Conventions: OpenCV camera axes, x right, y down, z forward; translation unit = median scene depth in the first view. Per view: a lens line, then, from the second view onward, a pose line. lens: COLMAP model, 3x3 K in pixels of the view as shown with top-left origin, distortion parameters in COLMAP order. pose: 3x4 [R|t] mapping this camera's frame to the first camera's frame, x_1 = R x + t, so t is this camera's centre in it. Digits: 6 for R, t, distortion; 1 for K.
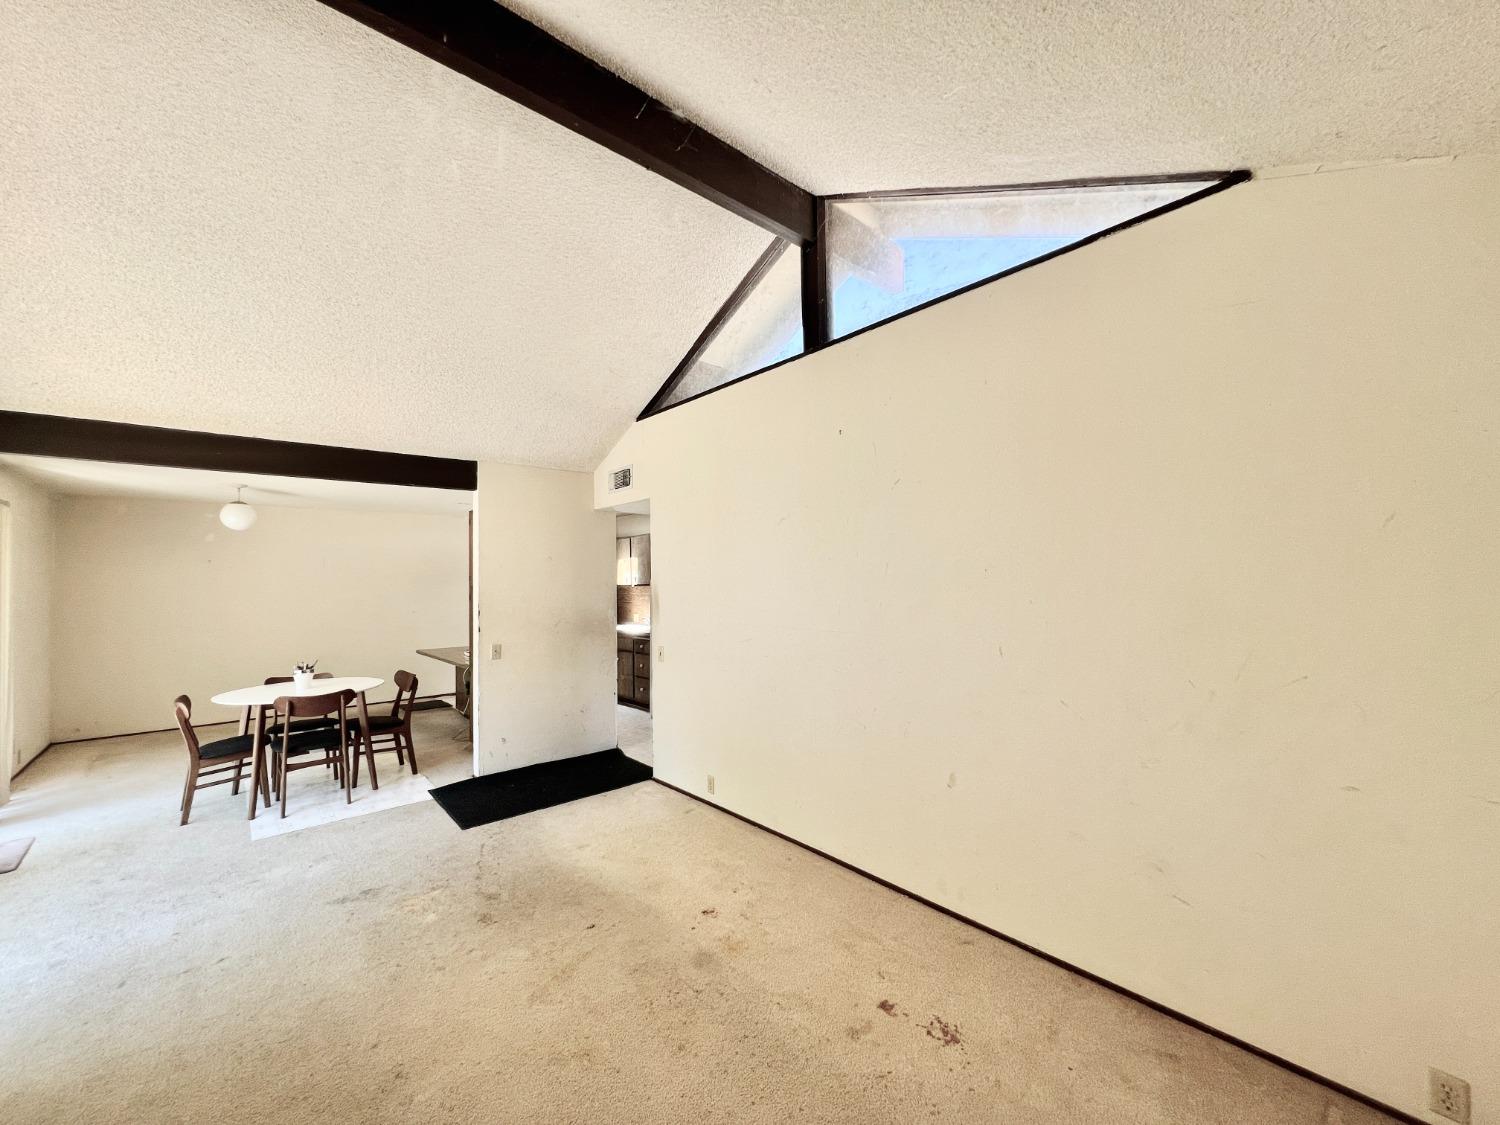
lens RADIAL K [[598.4, 0, 729.6], [0, 598.4, 570.8], [0, 0, 1]] dist [-0.001491, 0.000558]
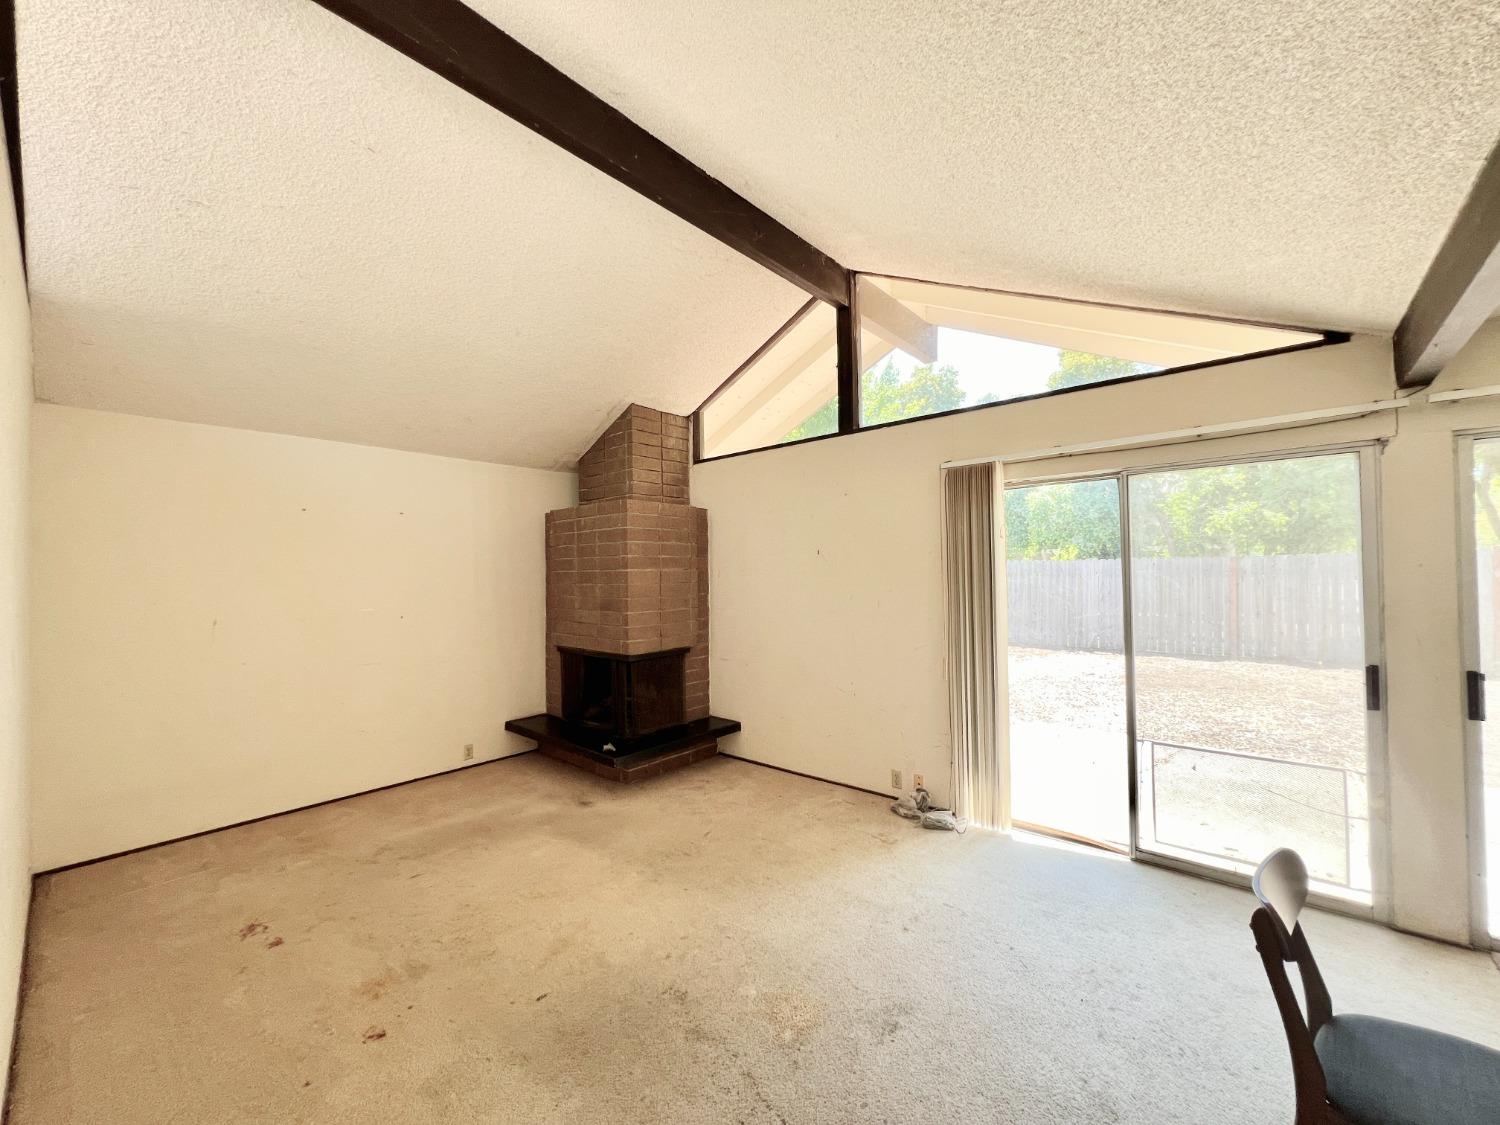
lens RADIAL K [[598.4, 0, 754.8], [0, 598.4, 564.3], [0, 0, 1]] dist [-0.001491, 0.000558]
pose [[-0.984925, 0.031022, -0.170176, -0.246269], [0.036173, 0.998974, -0.027252, 0.014490], [0.169156, -0.032996, -0.985037, 1.162636]]
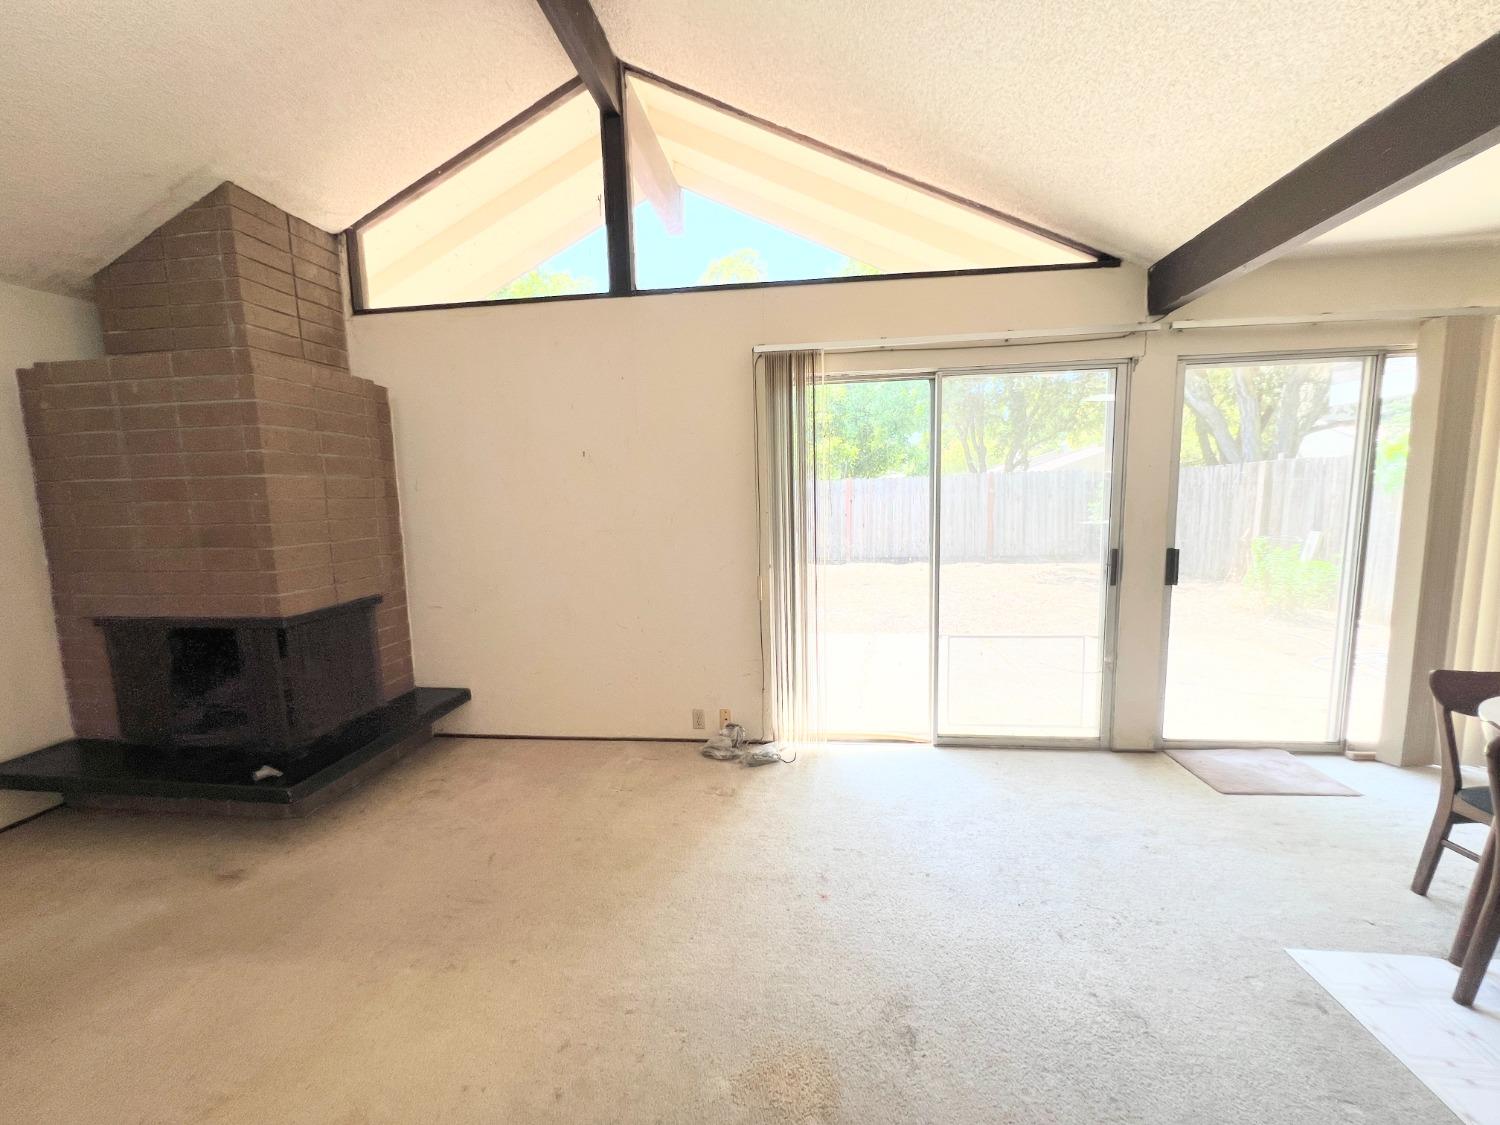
lens RADIAL K [[598.4, 0, 756.9], [0, 598.4, 564.1], [0, 0, 1]] dist [-0.001491, 0.000558]
pose [[-0.716010, 0.120133, -0.687676, -0.133107], [0.050398, 0.991407, 0.120718, 0.029955], [0.696269, 0.051777, -0.715911, 0.887158]]
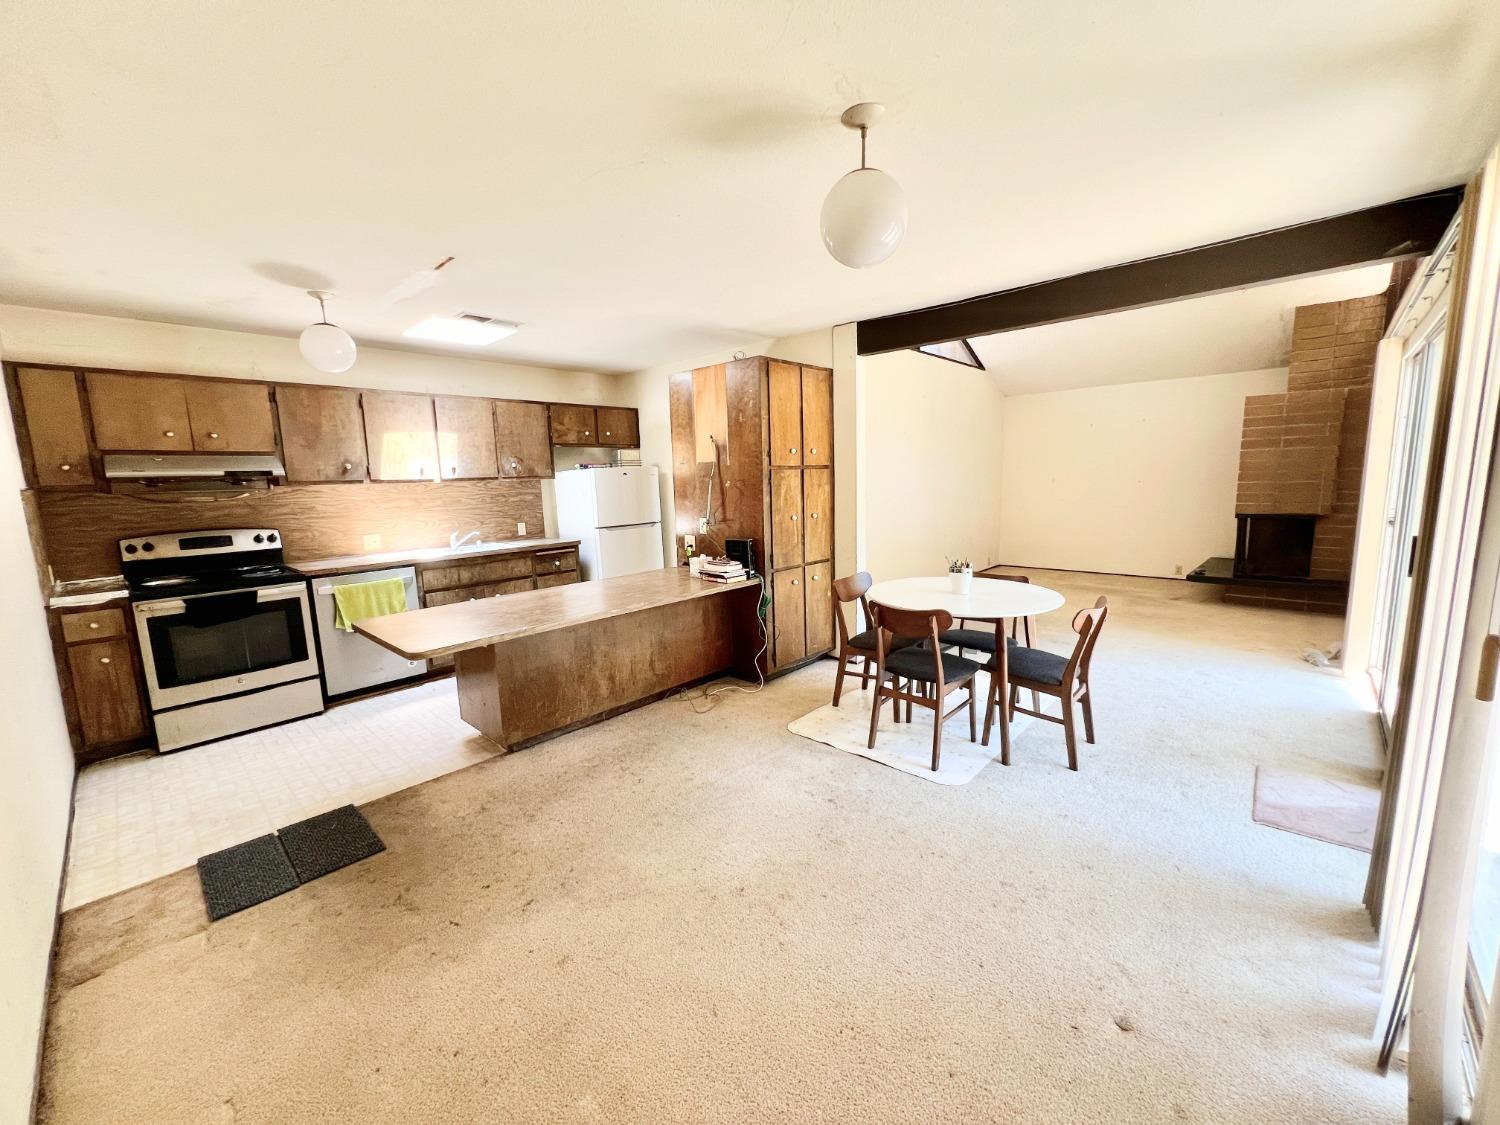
lens RADIAL K [[598.4, 0, 750.7], [0, 598.4, 564.4], [0, 0, 1]] dist [-0.001491, 0.000558]
pose [[-0.128726, -0.121317, 0.984232, -1.509158], [0.012015, 0.992225, 0.123874, 0.067743], [-0.991607, 0.027771, -0.126267, 1.444767]]
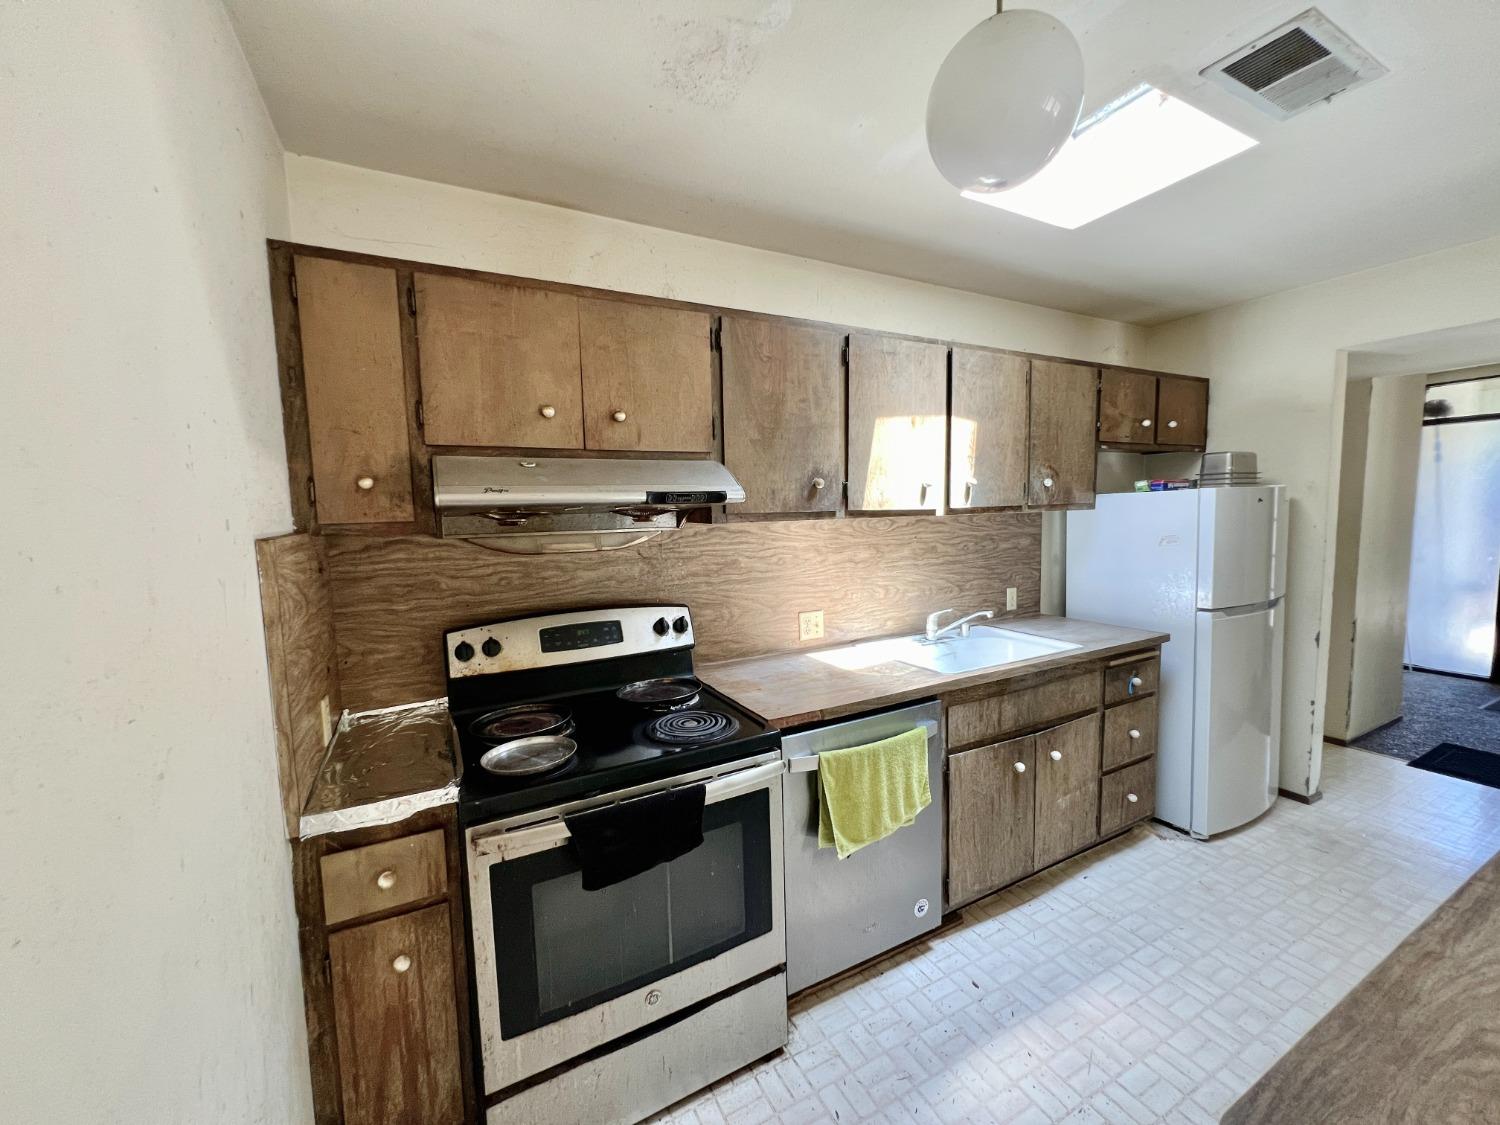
lens RADIAL K [[598.4, 0, 751.2], [0, 598.4, 563.8], [0, 0, 1]] dist [-0.001491, 0.000558]
pose [[0.202998, -0.076300, 0.976202, -0.904392], [0.001650, 0.996985, 0.077581, 0.047979], [-0.979178, -0.014138, 0.202512, 1.942330]]
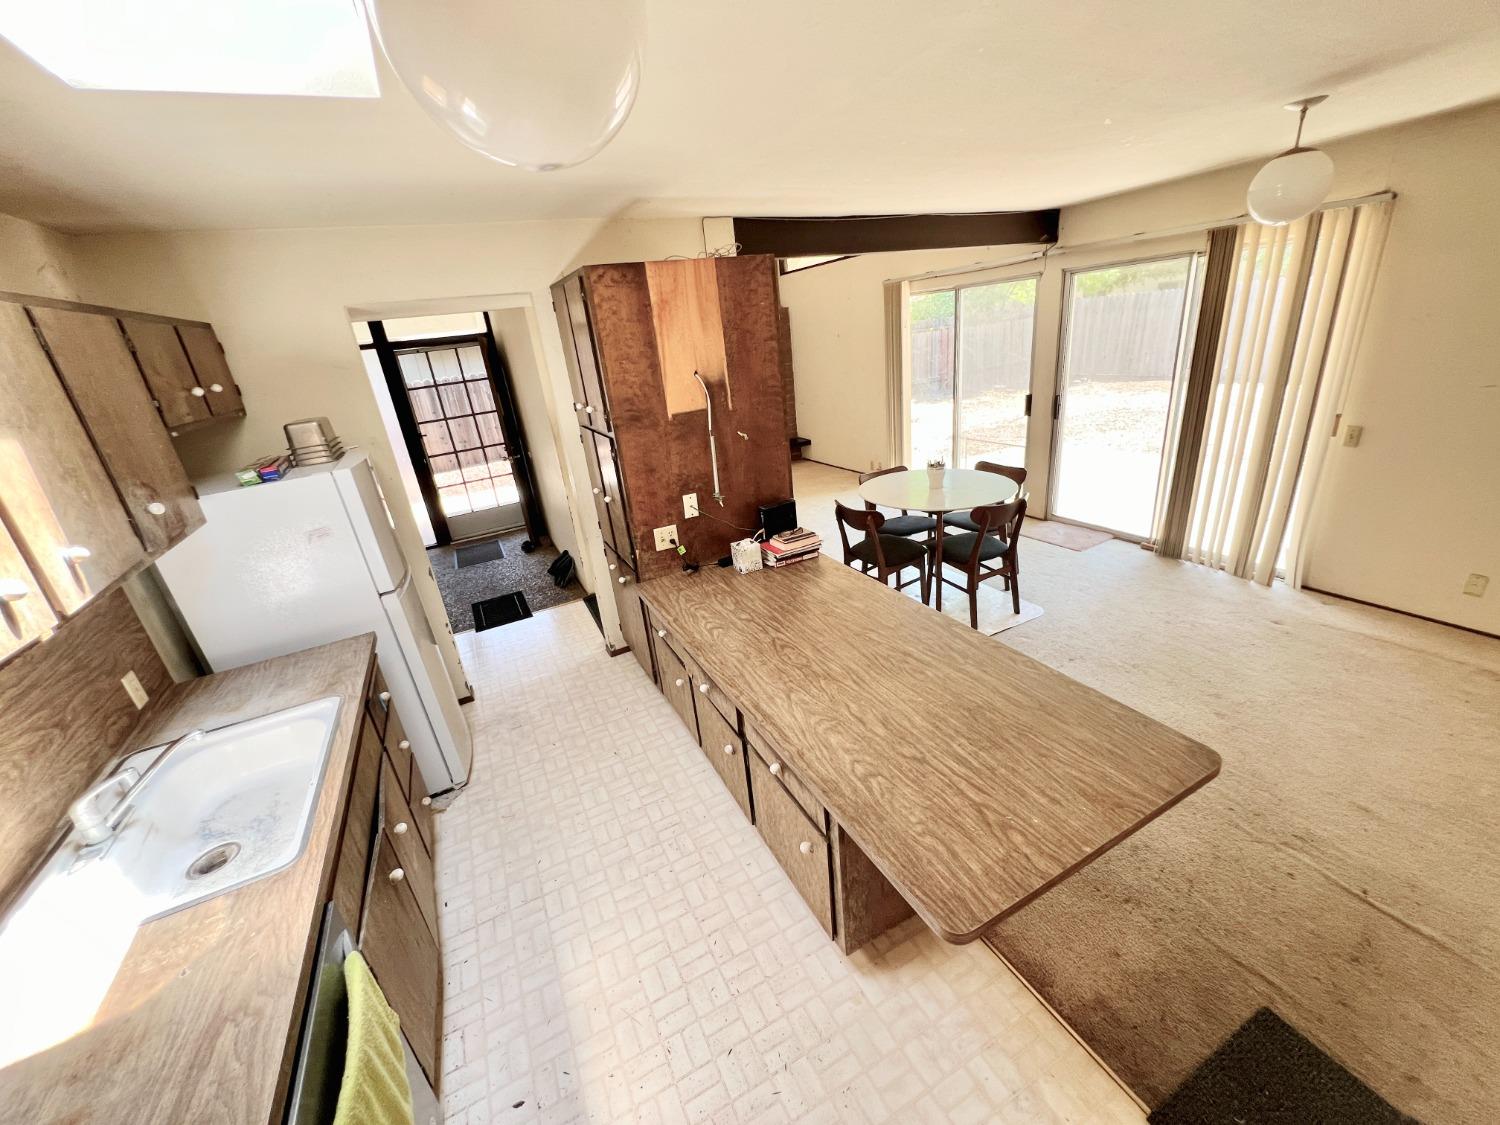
lens RADIAL K [[598.4, 0, 752.2], [0, 598.4, 564.4], [0, 0, 1]] dist [-0.001491, 0.000558]
pose [[-0.969161, 0.029564, 0.244649, -0.704807], [0.115980, 0.930673, 0.346981, -0.046327], [-0.217430, 0.364655, -0.905401, 2.056098]]
